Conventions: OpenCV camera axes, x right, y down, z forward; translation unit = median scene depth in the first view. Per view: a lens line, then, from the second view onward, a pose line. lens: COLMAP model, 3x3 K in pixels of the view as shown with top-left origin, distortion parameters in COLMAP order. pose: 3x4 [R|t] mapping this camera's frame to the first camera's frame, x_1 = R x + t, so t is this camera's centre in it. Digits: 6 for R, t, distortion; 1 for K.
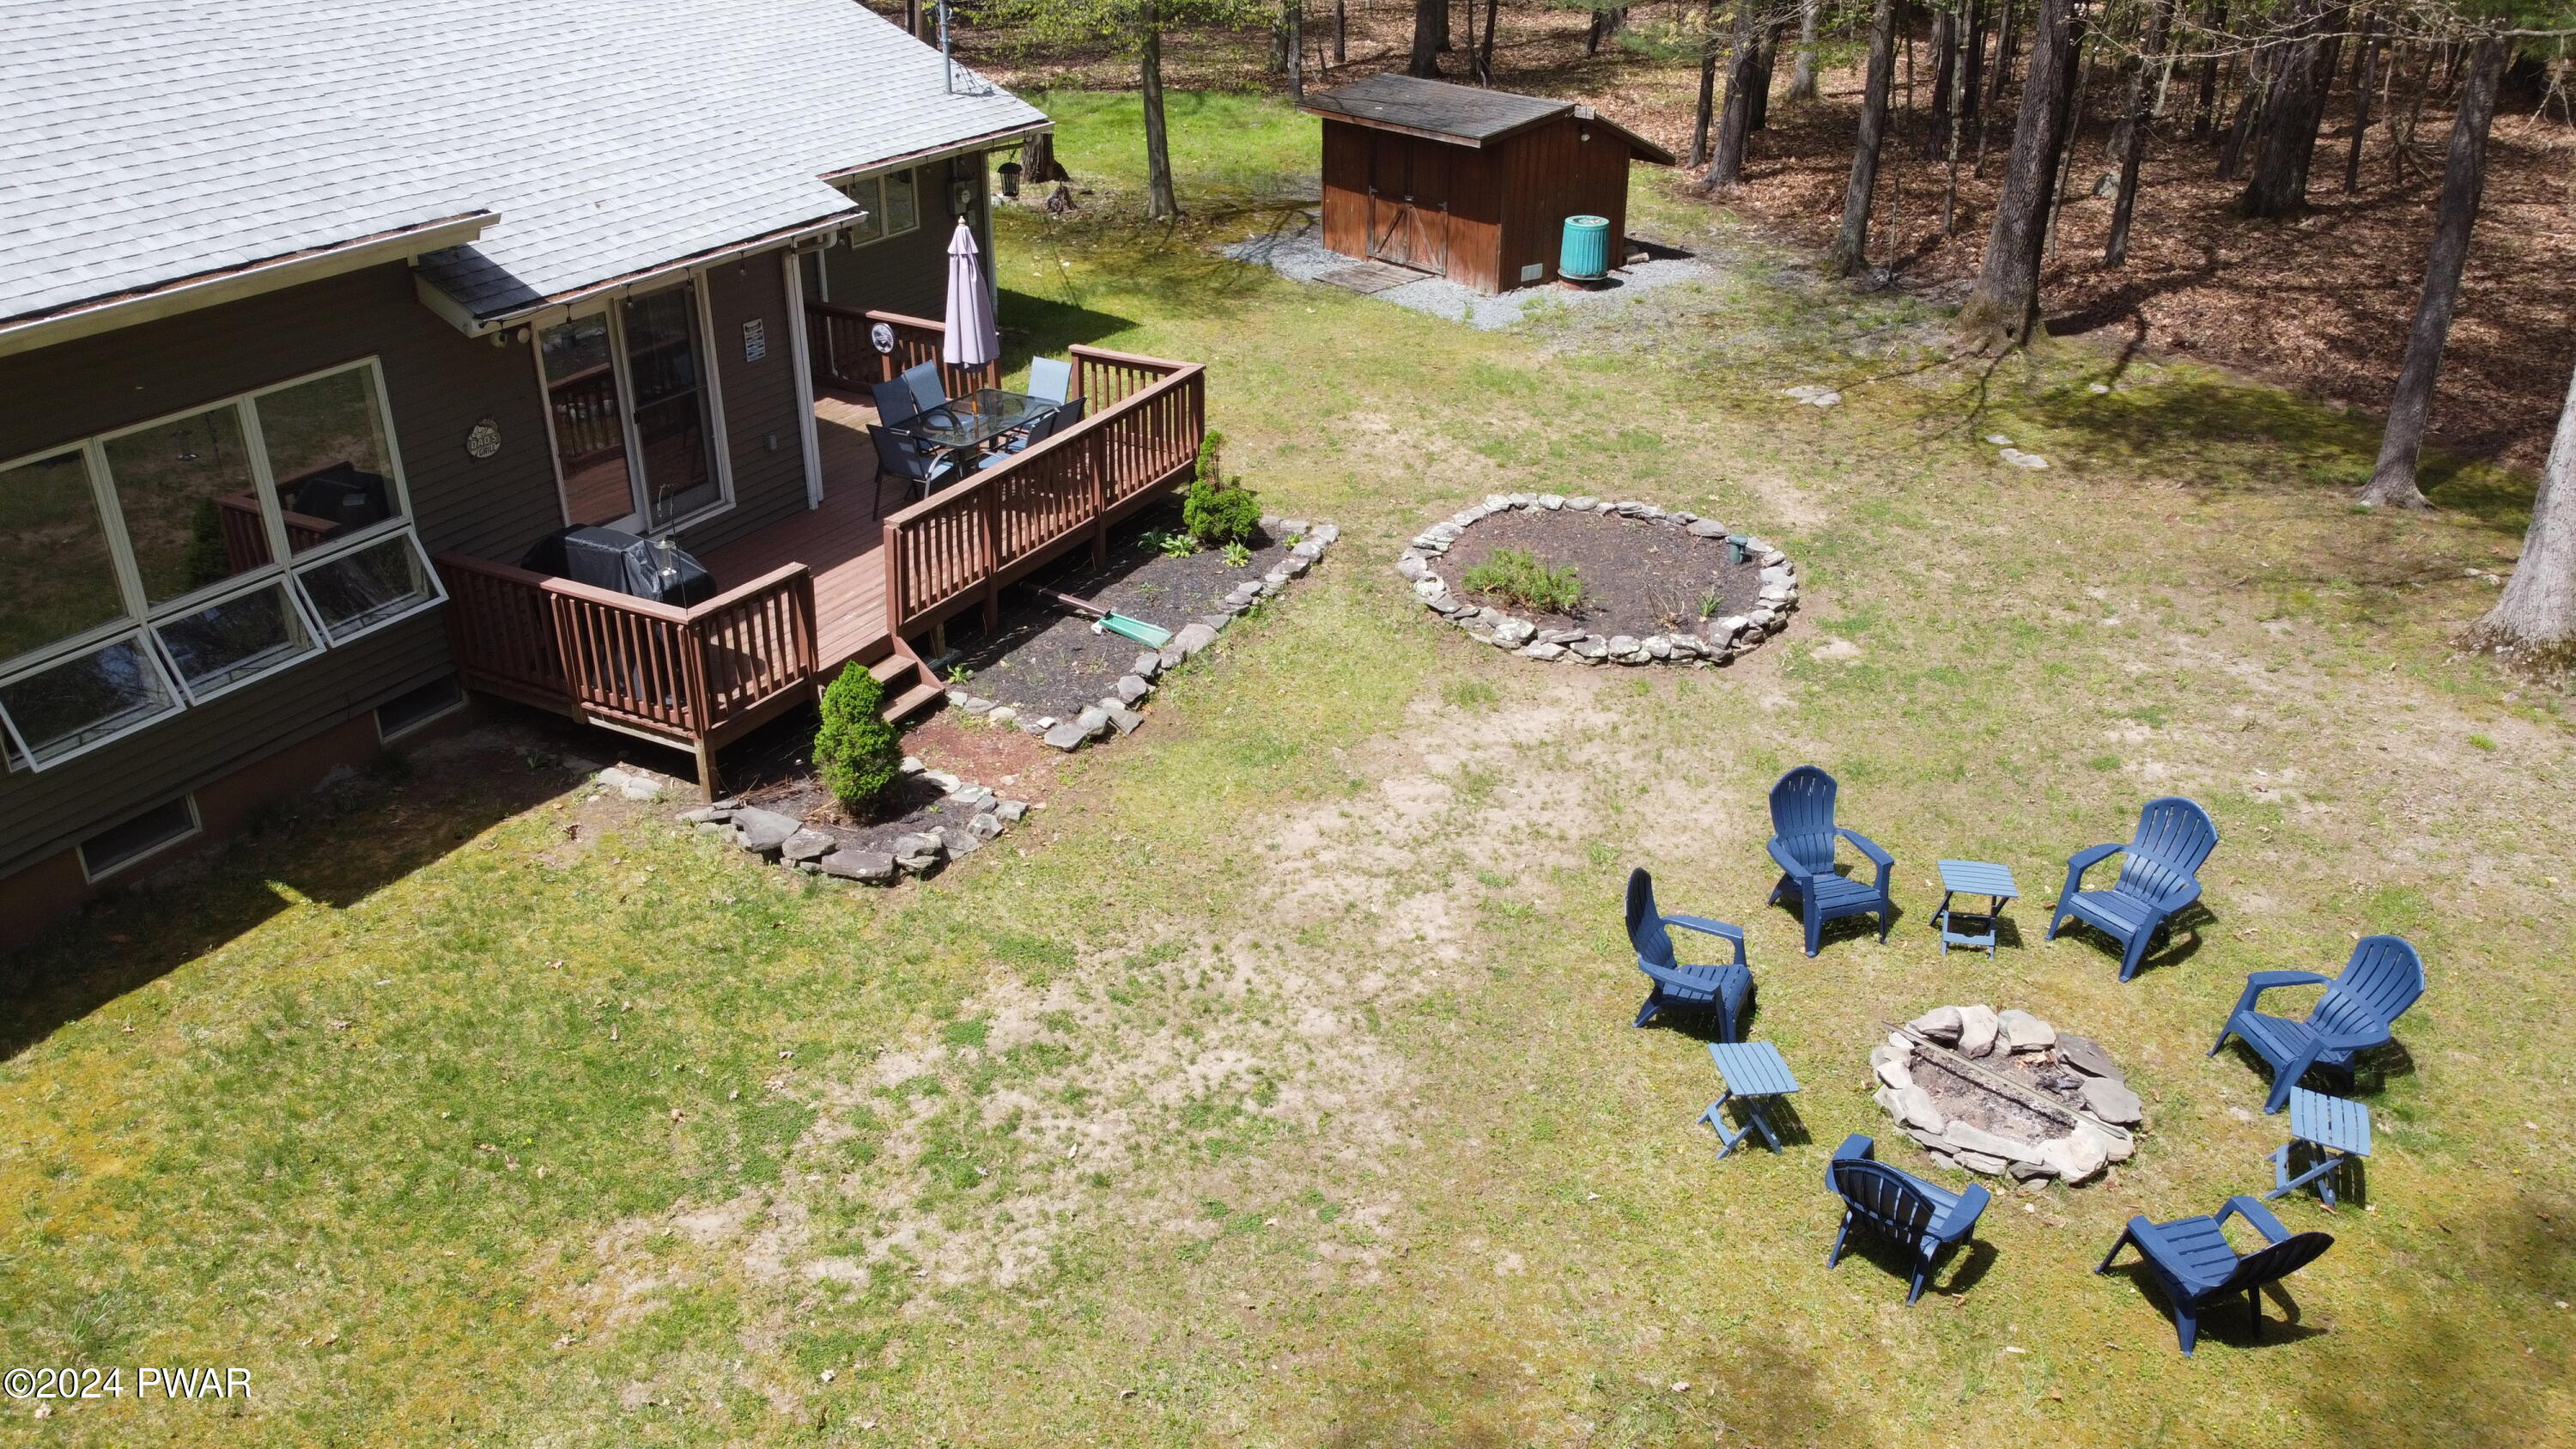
lens RADIAL K [[1956.0, 0, 1278.9], [0, 1956.0, 724.7], [0, 0, 1]] dist [0.006208, -0.005812]
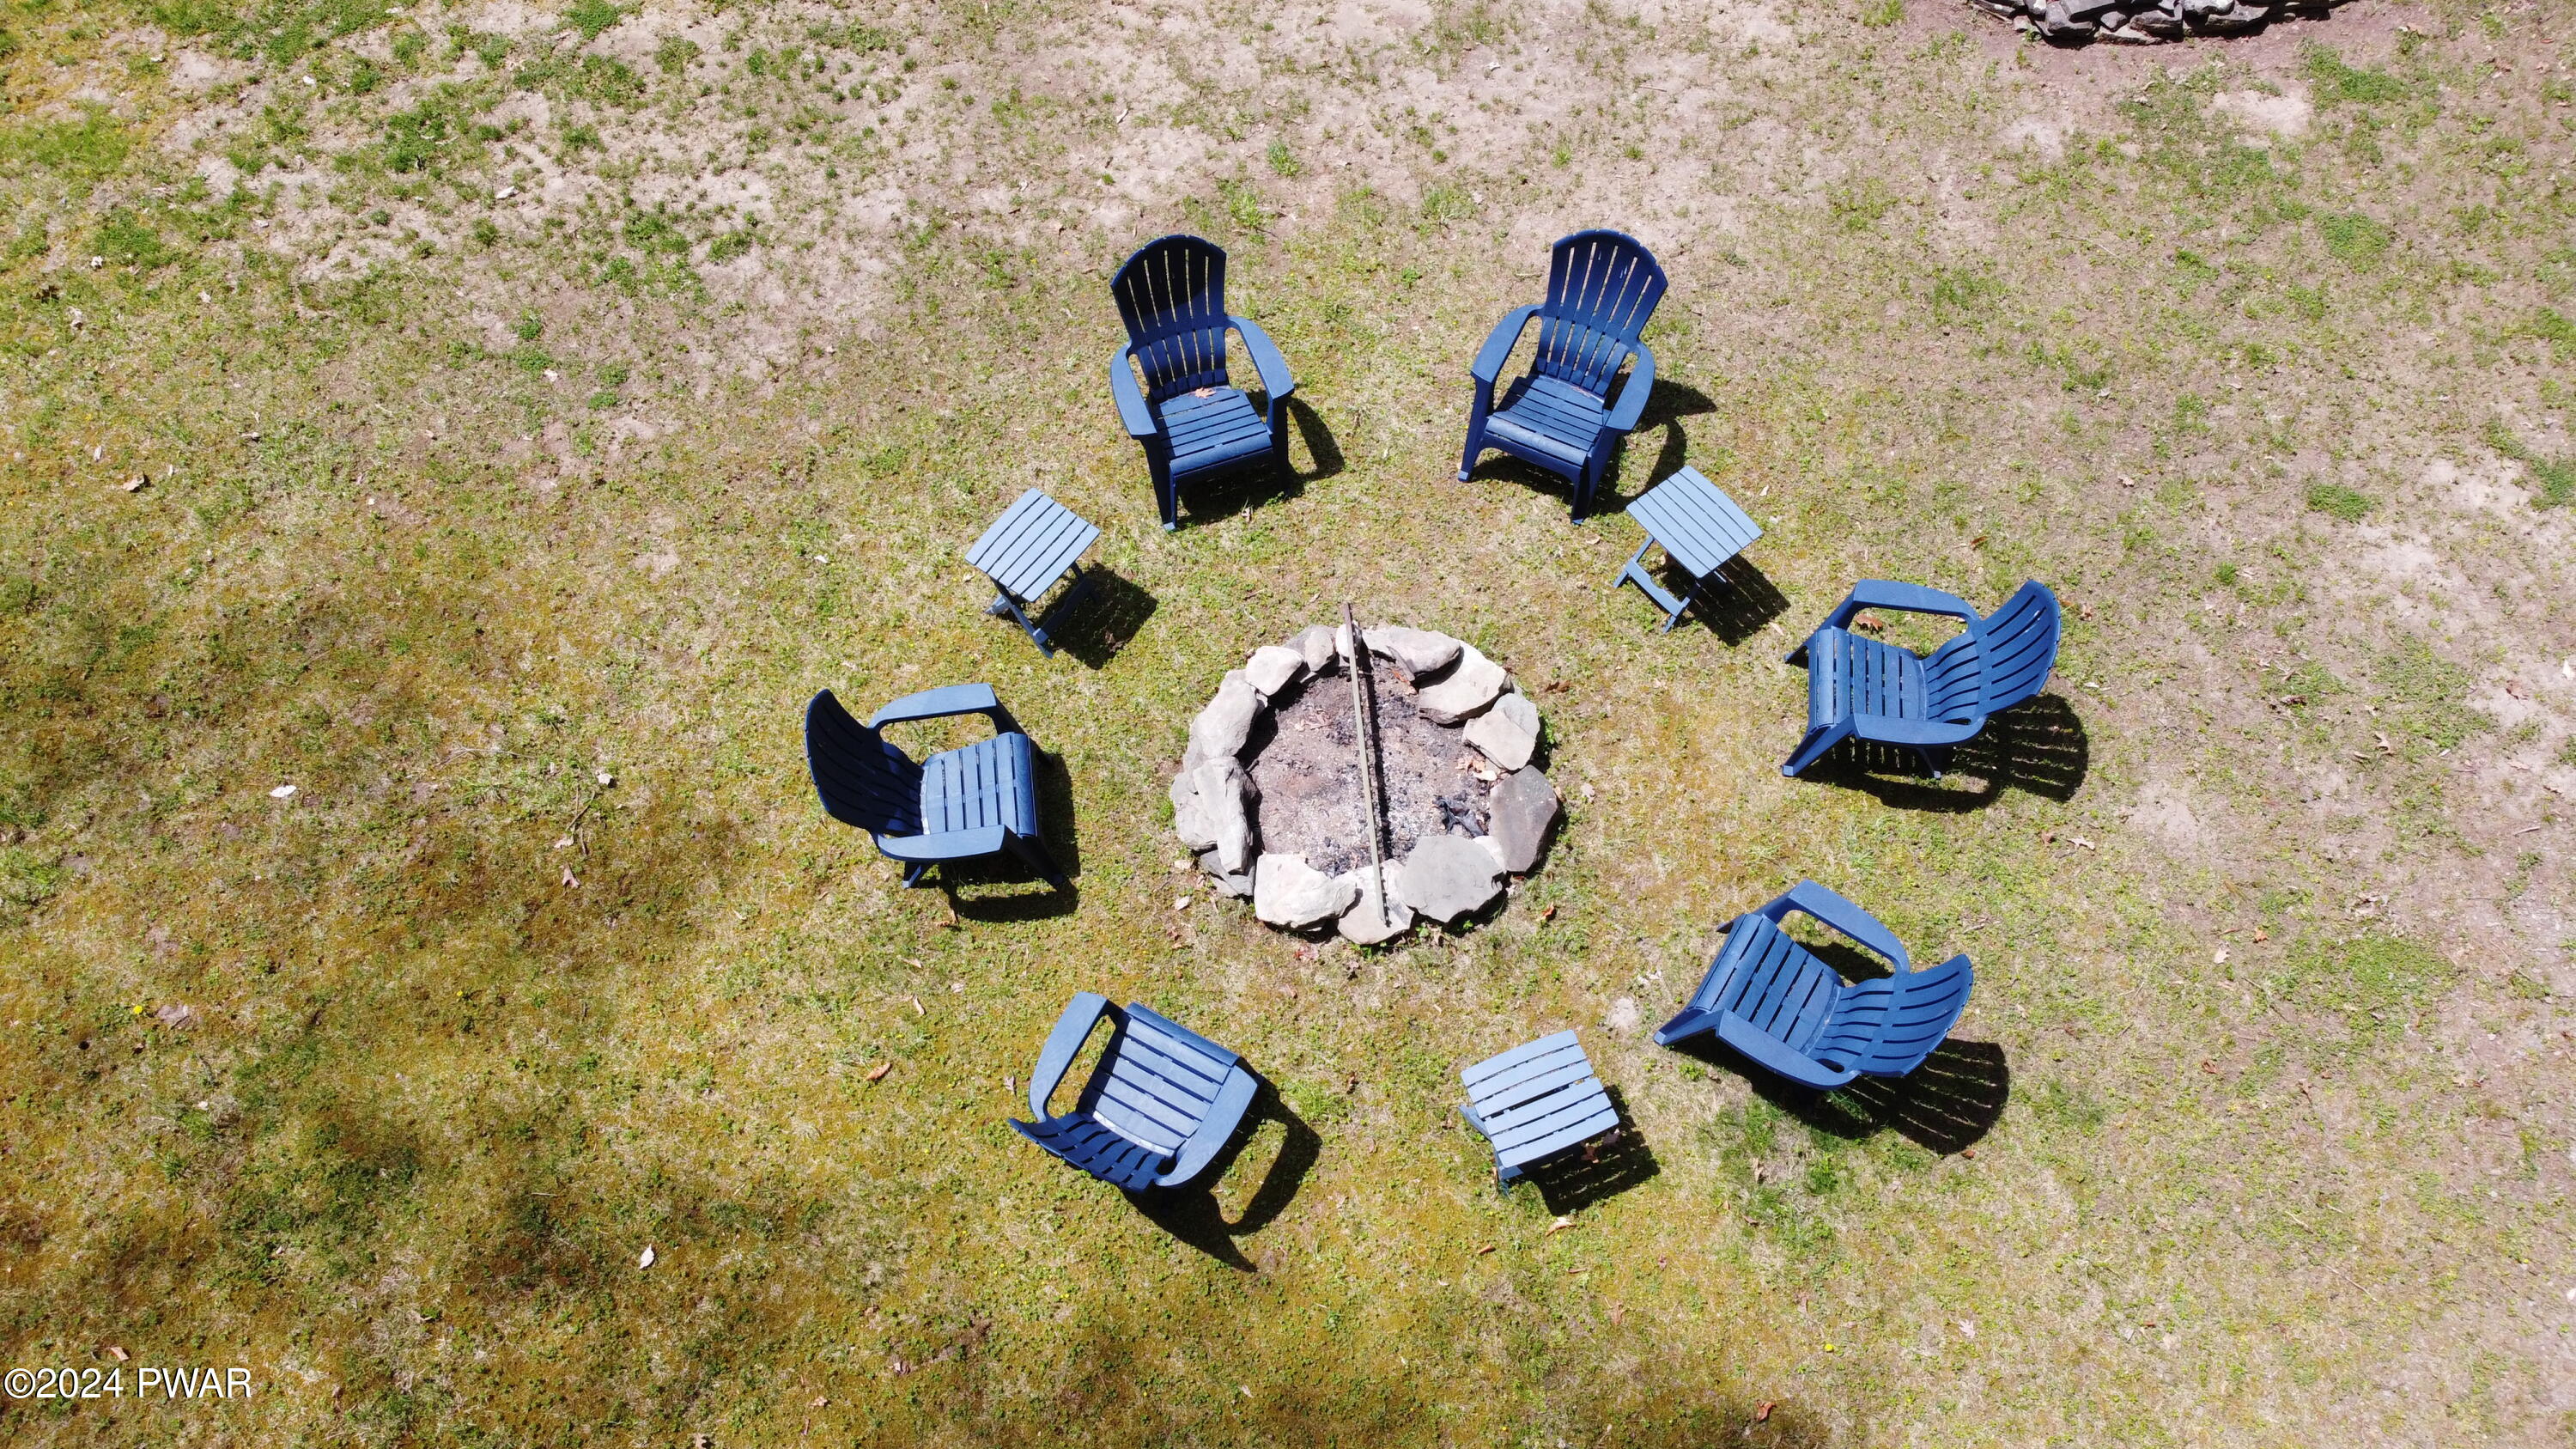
lens RADIAL K [[1956.0, 0, 1286.4], [0, 1956.0, 749.8], [0, 0, 1]] dist [0.006208, -0.005812]
pose [[0.714607, 0.599581, -0.360331, 0.558933], [-0.316495, 0.736494, 0.597835, -0.217164], [0.623833, -0.313175, 0.716069, 0.447094]]
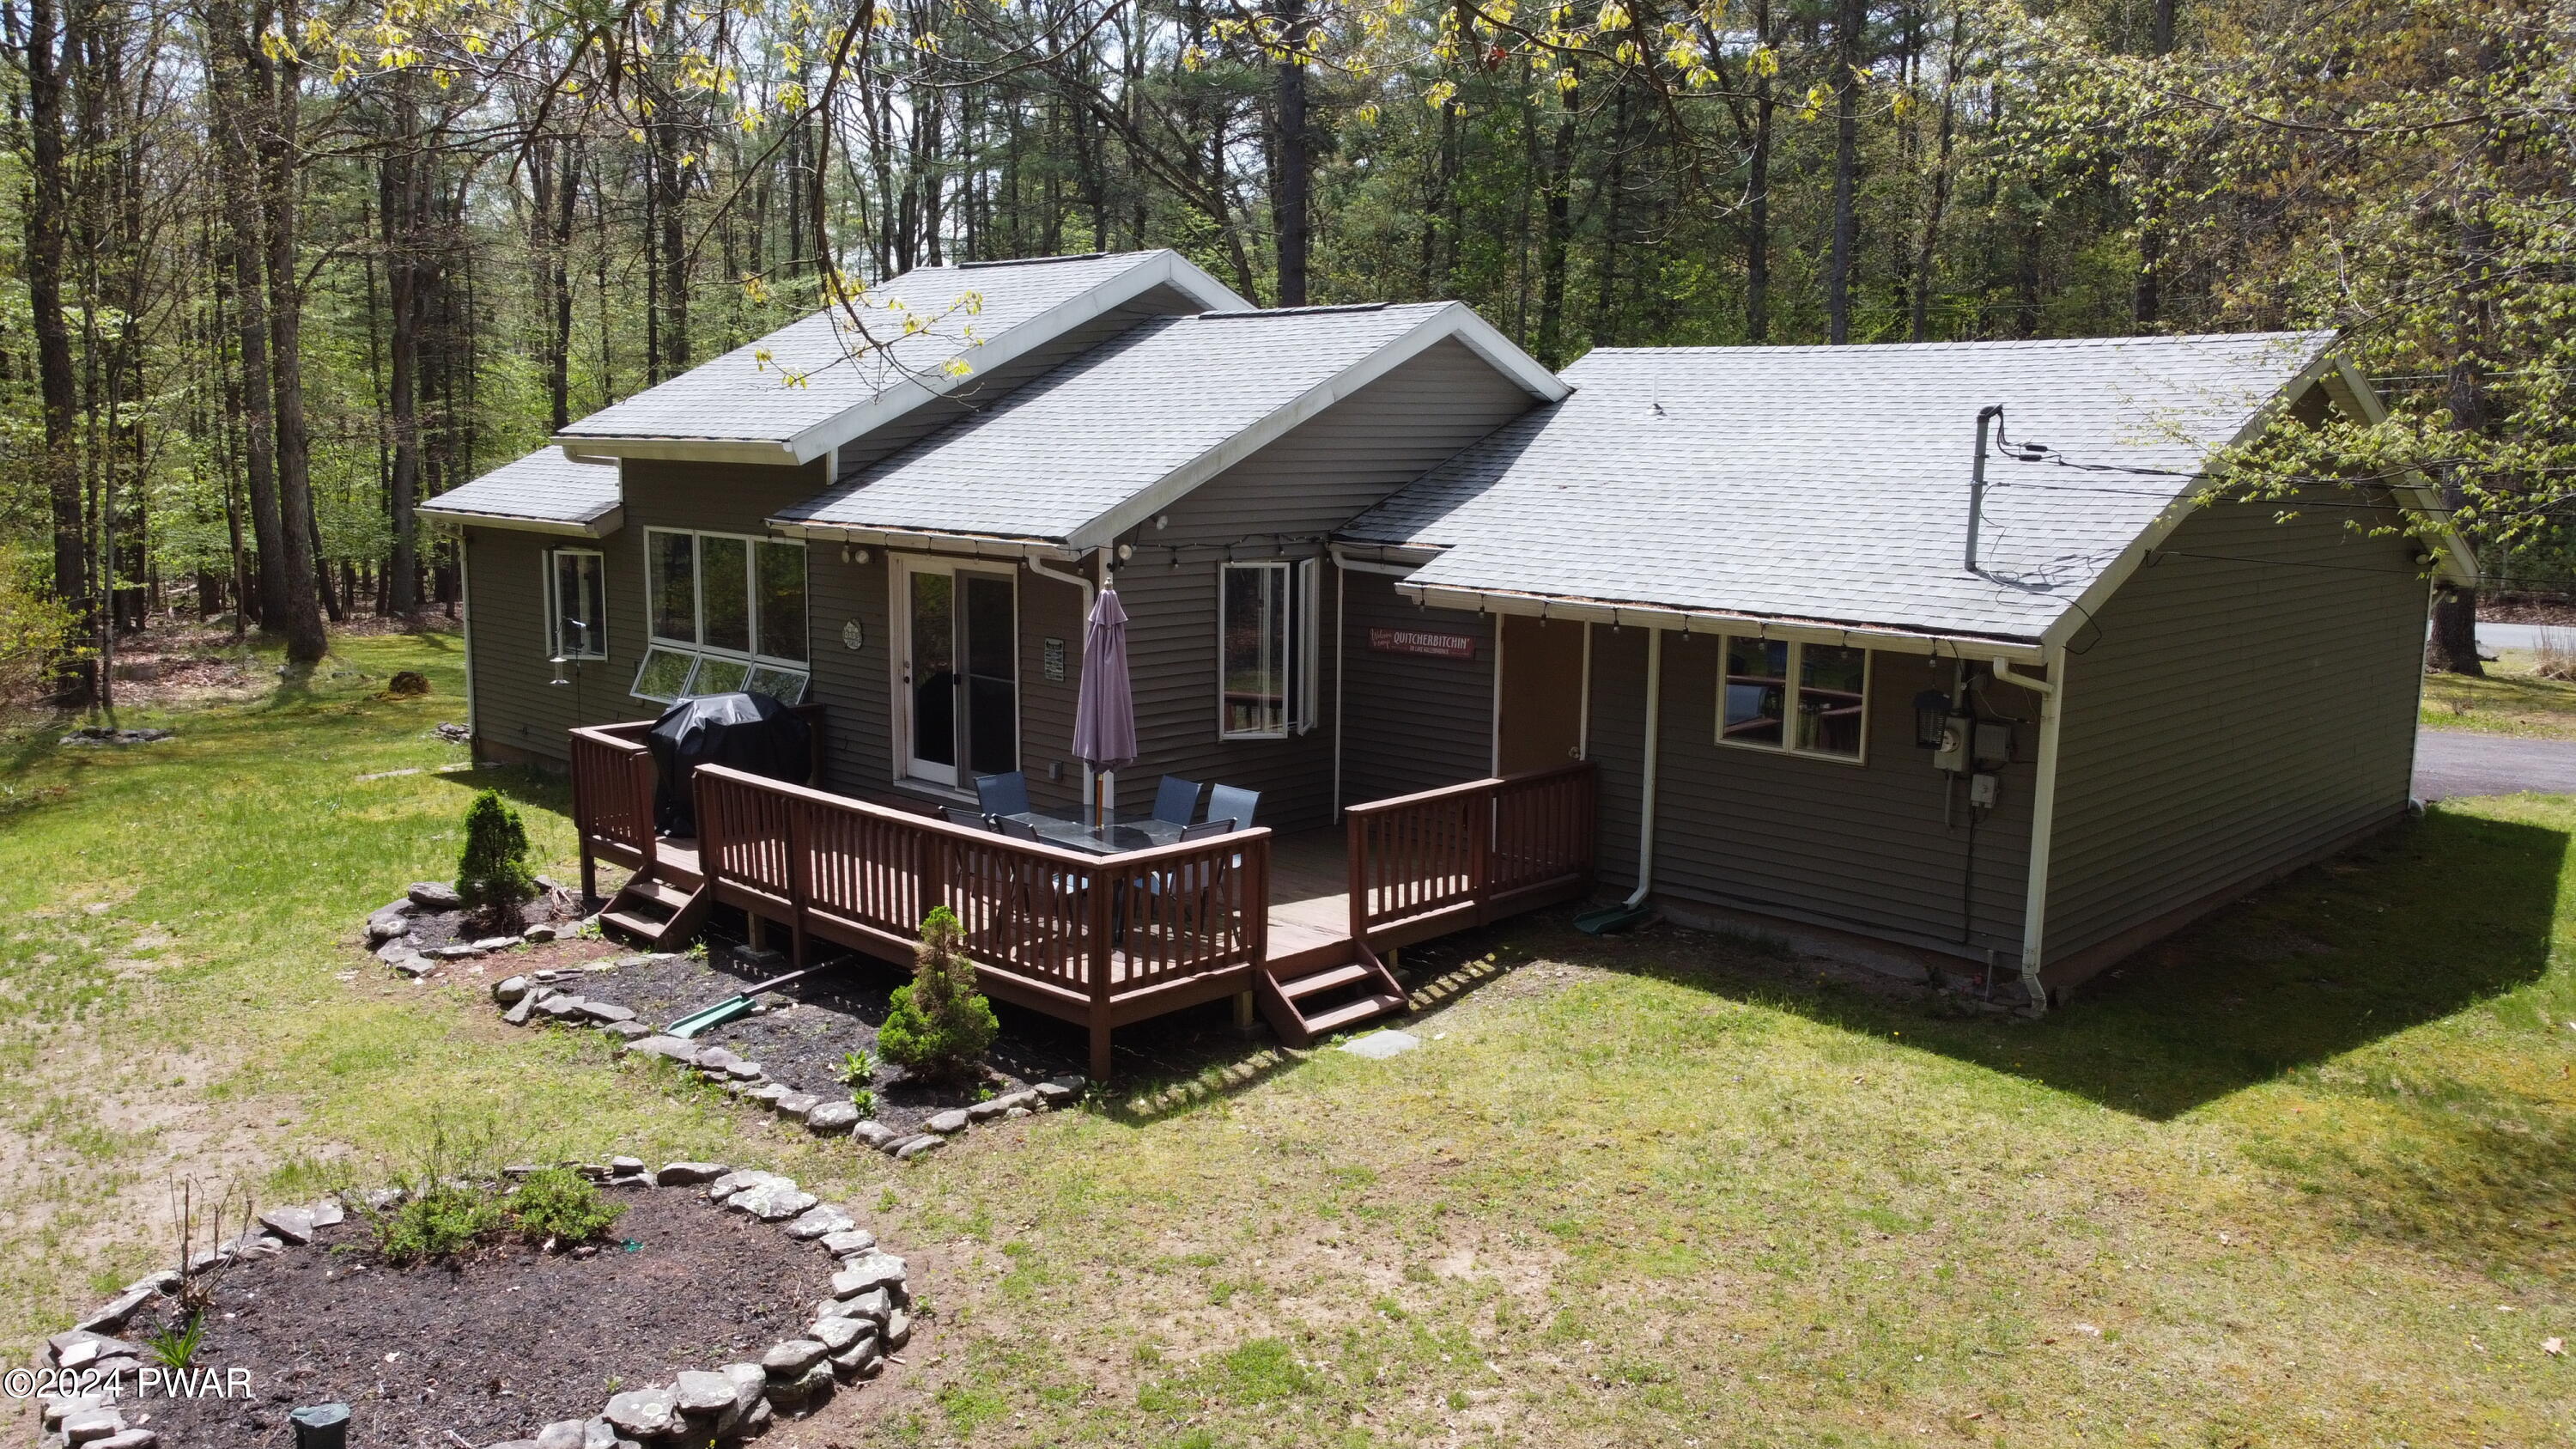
lens RADIAL K [[1956.0, 0, 1293.9], [0, 1956.0, 725.4], [0, 0, 1]] dist [0.006208, -0.005812]
pose [[-0.281549, 0.126541, -0.951166, 0.805181], [-0.447406, 0.859605, 0.246794, -0.605156], [0.848857, 0.495043, -0.185406, 1.717113]]
